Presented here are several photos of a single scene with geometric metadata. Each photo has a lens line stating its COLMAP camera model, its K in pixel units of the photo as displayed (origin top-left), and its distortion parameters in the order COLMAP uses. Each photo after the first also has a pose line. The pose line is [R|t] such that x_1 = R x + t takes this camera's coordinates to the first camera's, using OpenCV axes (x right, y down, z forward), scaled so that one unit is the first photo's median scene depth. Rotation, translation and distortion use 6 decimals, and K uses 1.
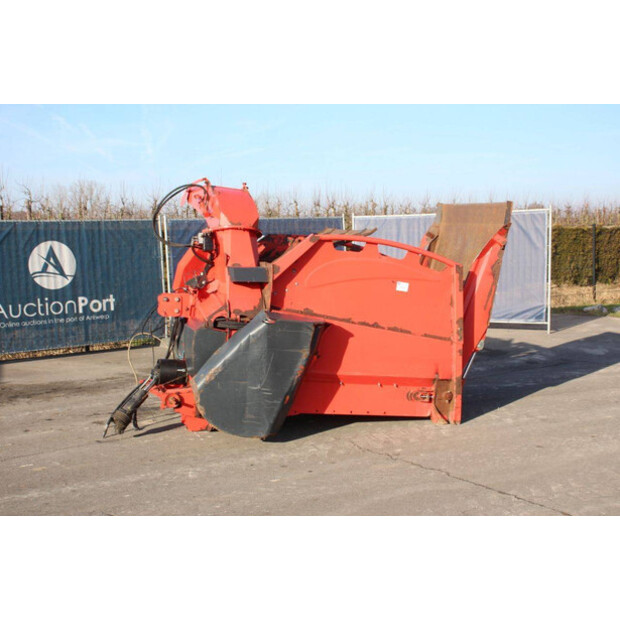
lens RADIAL K [[878.5, 0, 310.0], [0, 878.5, 310.0], [0, 0, 1]] dist [0.055008, 0.051130]
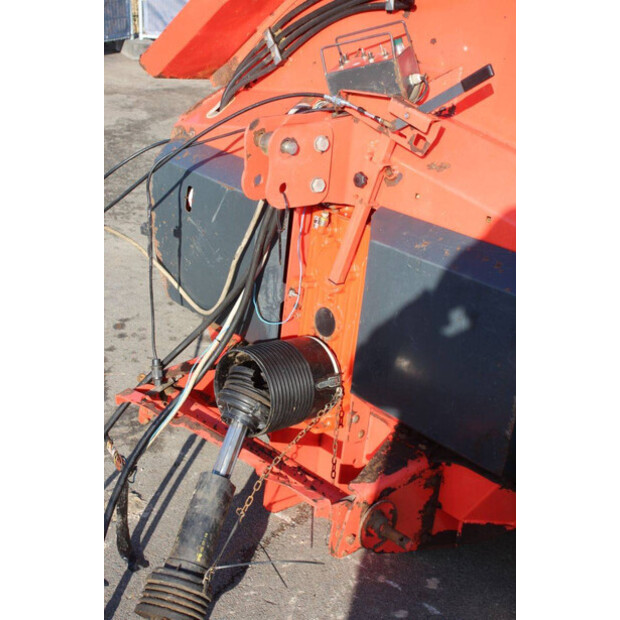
lens RADIAL K [[1090.5, 0, 310.0], [0, 1090.5, 310.0], [0, 0, 1]] dist [0.123792, -0.004875]
pose [[0.904998, -0.102124, 0.412976, -0.305779], [-0.025639, 0.955901, 0.292569, -0.063241], [-0.424642, -0.275363, 0.862470, 0.706210]]
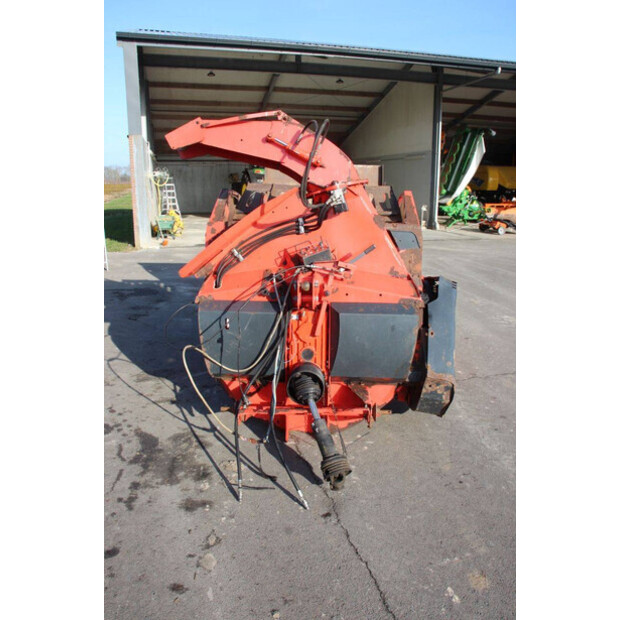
lens RADIAL K [[511.4, 0, 310.0], [0, 511.4, 310.0], [0, 0, 1]] dist [-0.103471, 0.003615]
pose [[0.333873, -0.215429, 0.917671, -0.550873], [0.074209, 0.976519, 0.202245, -0.076818], [-0.939692, 0.000575, 0.342020, 0.877316]]
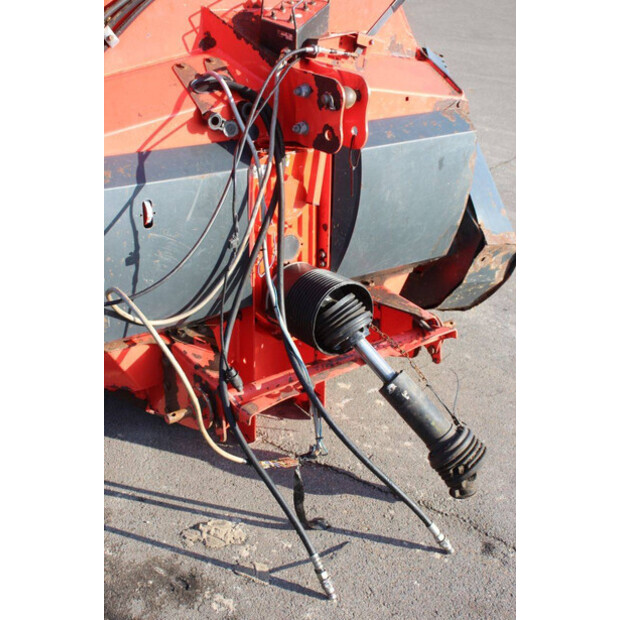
lens RADIAL K [[941.6, 0, 310.5], [0, 941.6, 302.1], [0, 0, 1]] dist [0.125030, 0.046344]
pose [[-0.363051, -0.404608, 0.839337, -0.478543], [0.022369, 0.896755, 0.441962, -0.096865], [-0.931501, 0.179229, -0.316517, 1.153206]]
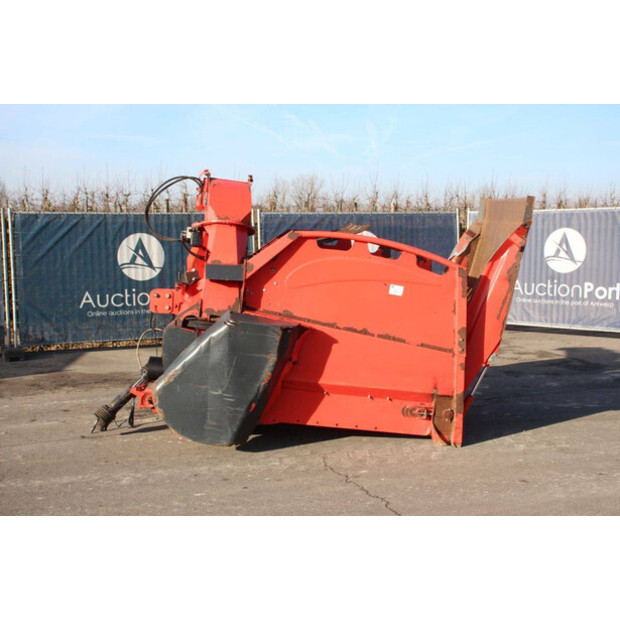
lens RADIAL K [[878.5, 0, 310.0], [0, 878.5, 310.0], [0, 0, 1]] dist [0.055008, 0.051130]
pose [[0.969082, 0.038067, -0.243786, 0.240077], [-0.036459, 0.999273, 0.011106, -0.013006], [0.244032, -0.001874, 0.969765, 0.103471]]
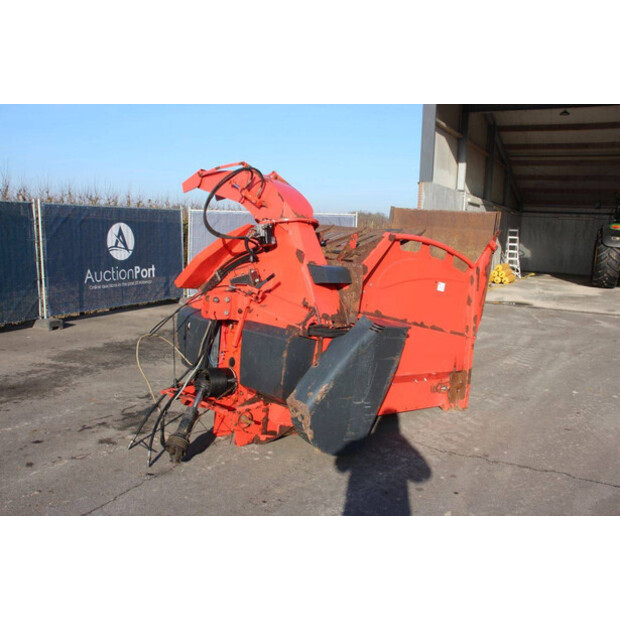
lens RADIAL K [[593.7, 0, 310.0], [0, 593.7, 310.0], [0, 0, 1]] dist [-0.078639, 0.017359]
pose [[0.885675, -0.014850, 0.464068, -0.356696], [-0.011506, 0.998479, 0.053911, -0.035067], [-0.464163, -0.053087, 0.884157, 0.452297]]
